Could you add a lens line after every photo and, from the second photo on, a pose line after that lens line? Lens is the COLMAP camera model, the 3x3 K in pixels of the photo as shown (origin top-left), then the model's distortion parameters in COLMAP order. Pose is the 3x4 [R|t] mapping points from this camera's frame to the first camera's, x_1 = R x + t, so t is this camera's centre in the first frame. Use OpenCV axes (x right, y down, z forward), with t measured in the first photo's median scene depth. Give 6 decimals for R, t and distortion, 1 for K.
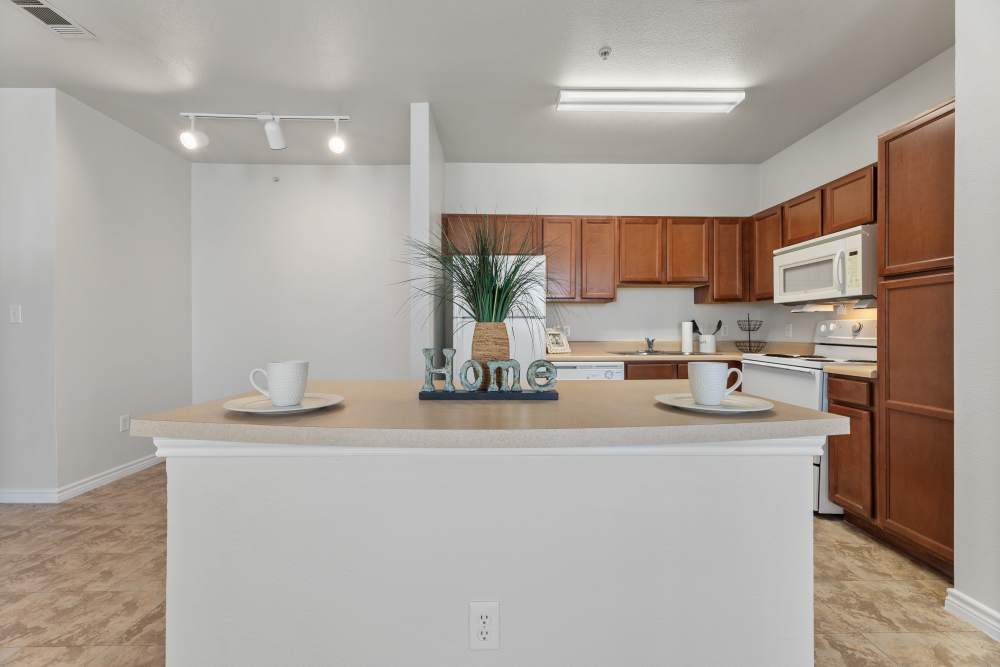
lens RADIAL K [[400.9, 0, 501.7], [0, 400.9, 330.7], [0, 0, 1]] dist [-0.000349, -0.000766]
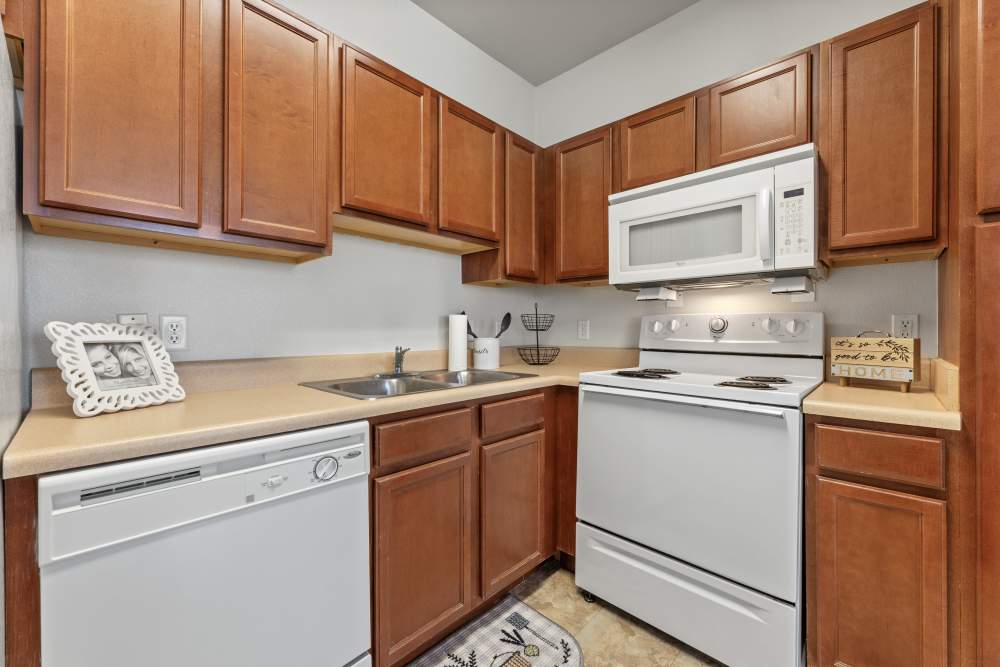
lens RADIAL K [[400.9, 0, 501.7], [0, 400.9, 330.7], [0, 0, 1]] dist [-0.000349, -0.000766]
pose [[0.702076, -0.001435, 0.712100, 0.142484], [0.002802, 0.999996, -0.000748, 0.000479], [-0.712096, 0.002520, 0.702077, 0.693017]]
